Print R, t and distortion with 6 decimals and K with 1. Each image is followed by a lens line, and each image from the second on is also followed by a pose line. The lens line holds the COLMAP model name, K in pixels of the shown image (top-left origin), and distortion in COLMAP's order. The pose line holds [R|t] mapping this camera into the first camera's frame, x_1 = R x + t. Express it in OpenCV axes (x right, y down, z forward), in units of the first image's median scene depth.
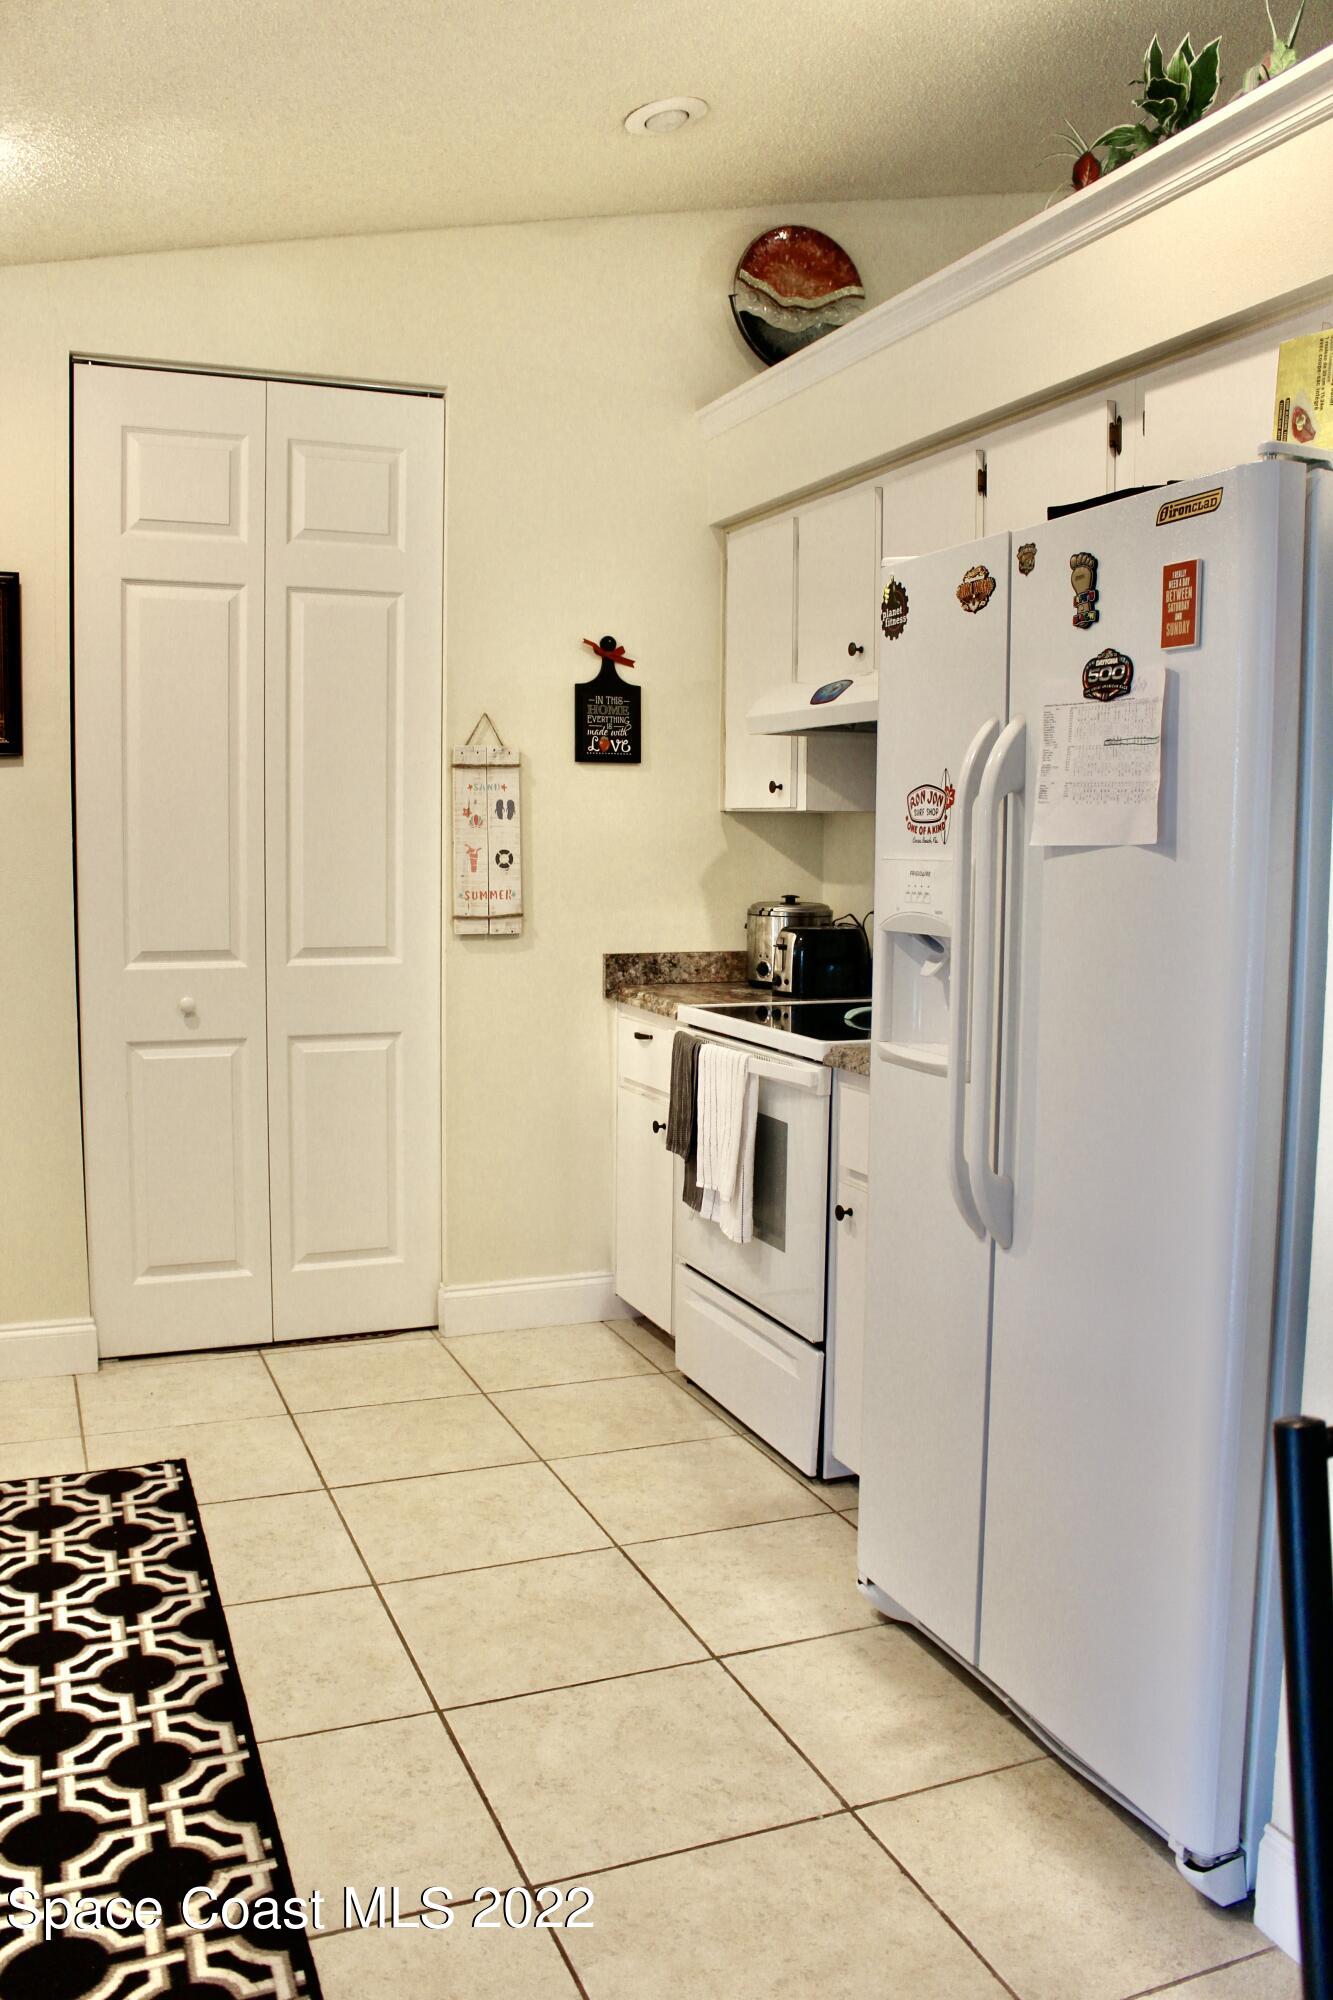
lens RADIAL K [[1648.0, 0, 679.4], [0, 1648.0, 998.7], [0, 0, 1]] dist [-0.153899, 0.117114]
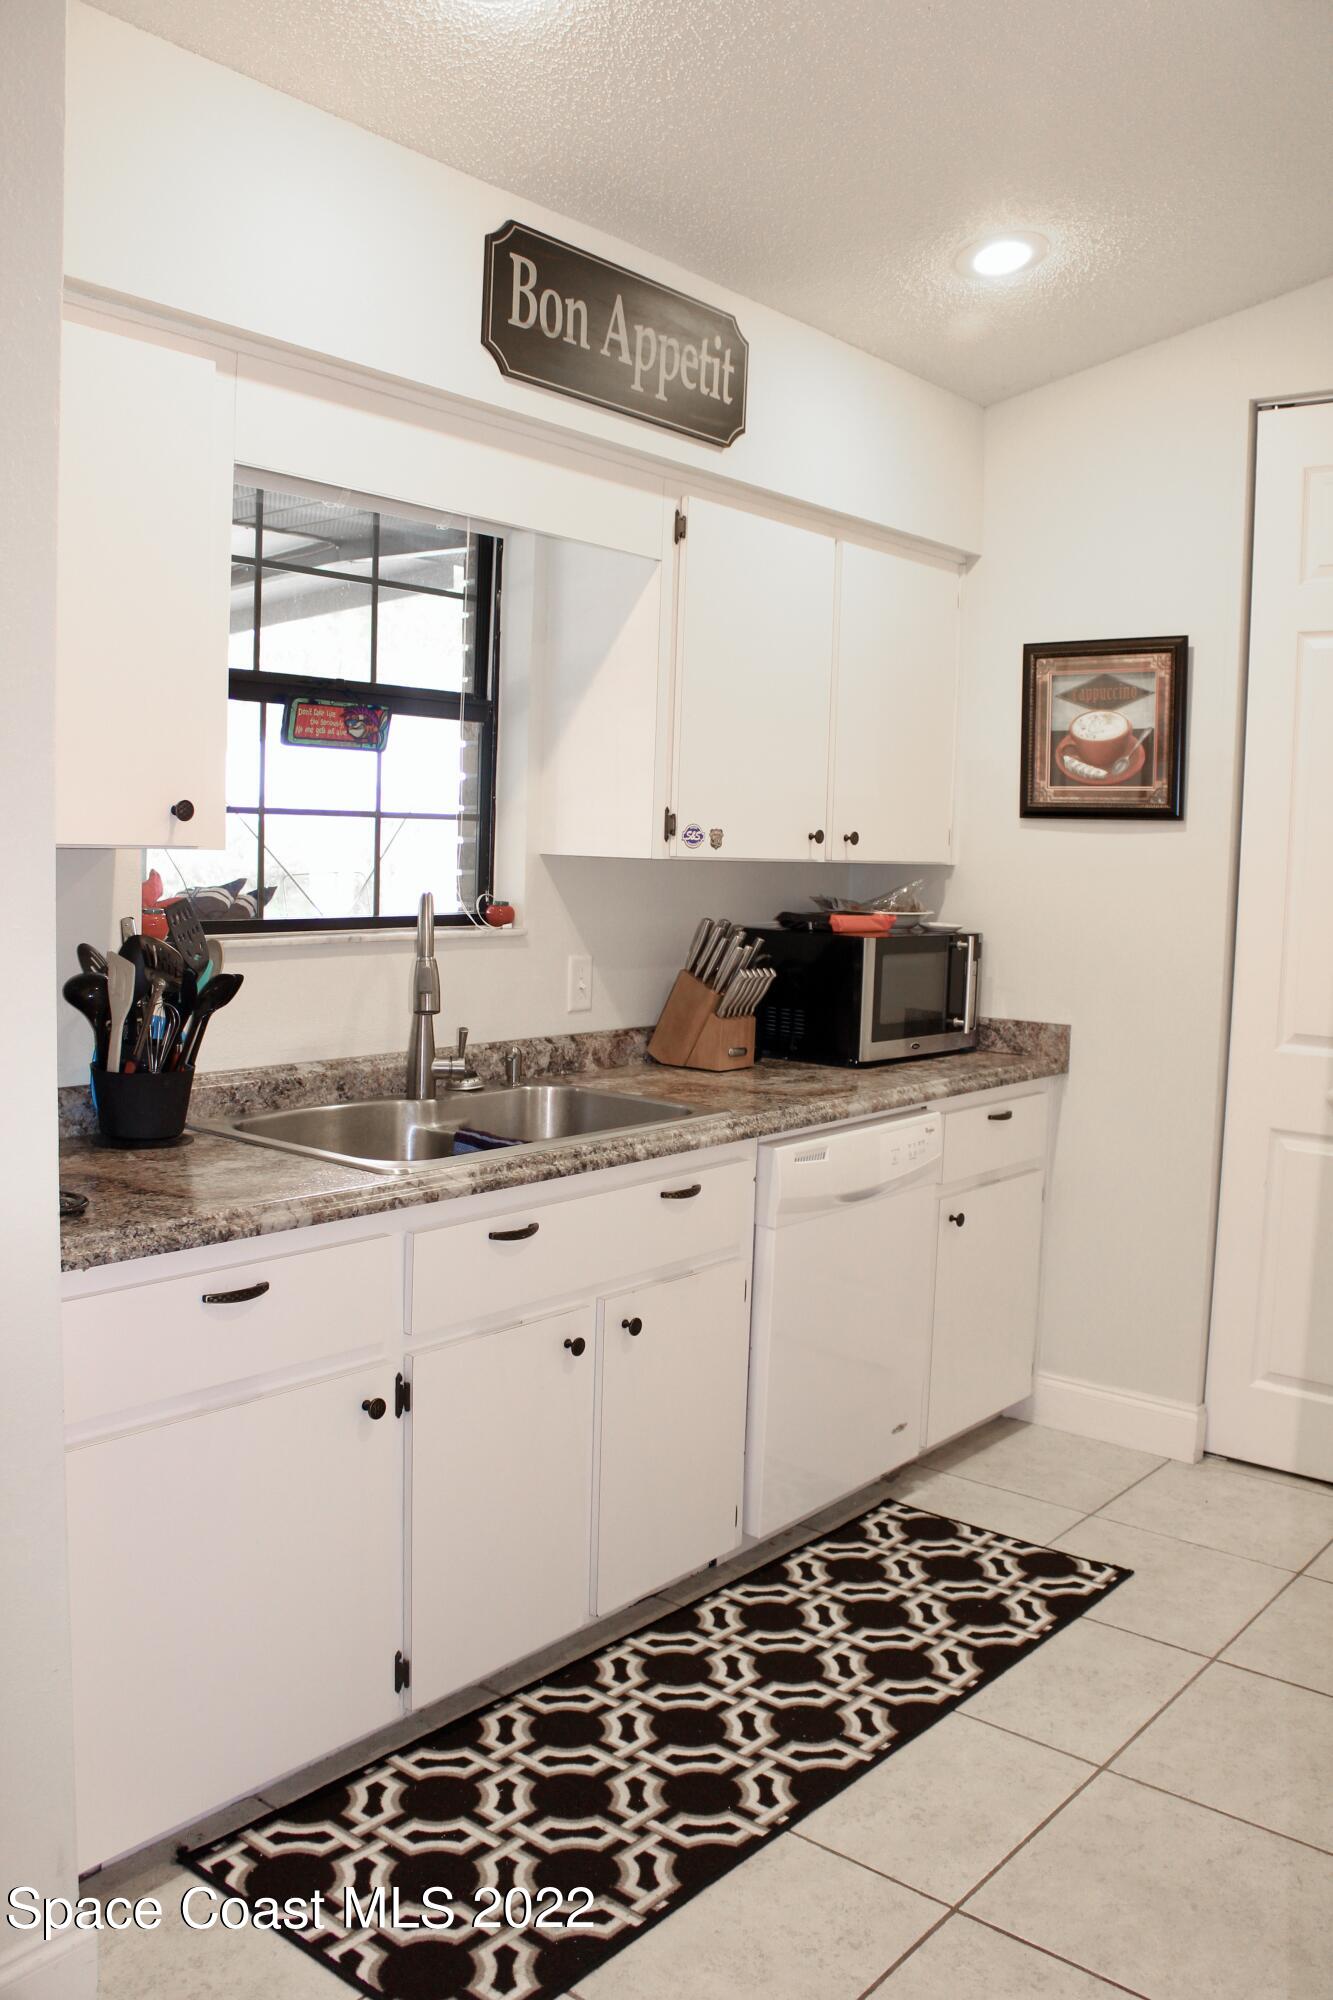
lens RADIAL K [[1648.0, 0, 669.8], [0, 1648.0, 1005.2], [0, 0, 1]] dist [-0.153899, 0.117114]
pose [[0.471211, 0.090925, -0.877322, 0.298076], [-0.114221, 0.992587, 0.041522, -0.041734], [0.874594, 0.080643, 0.478103, 0.242261]]
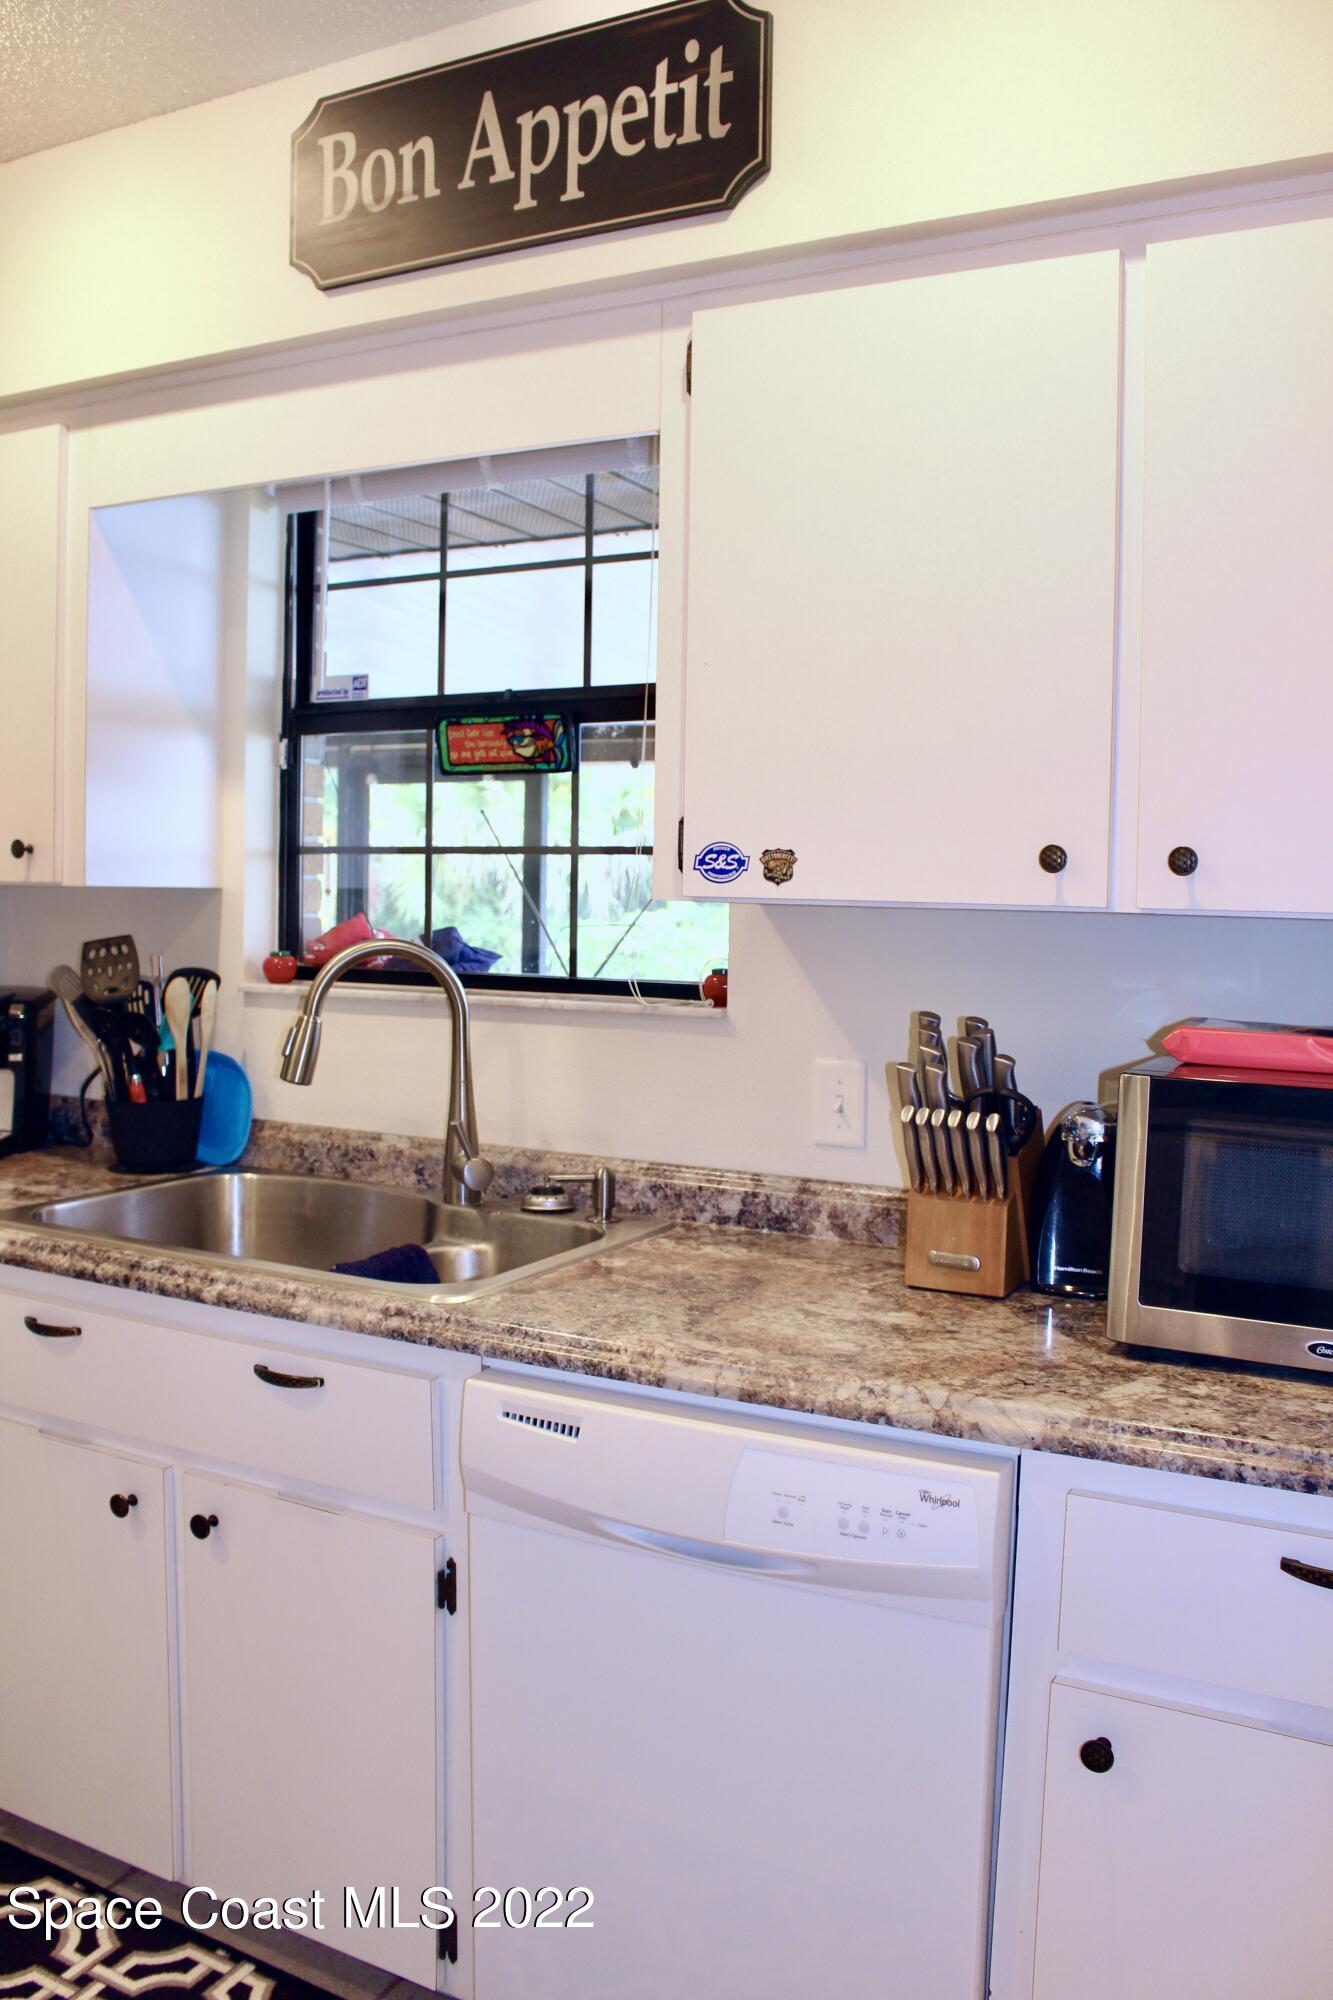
lens RADIAL K [[1648.0, 0, 675.3], [0, 1648.0, 1001.9], [0, 0, 1]] dist [-0.153899, 0.117114]
pose [[-0.769126, 0.018921, -0.638816, -0.094829], [-0.091000, 0.986135, 0.138772, -0.117901], [0.632585, 0.164865, -0.756740, 1.000483]]
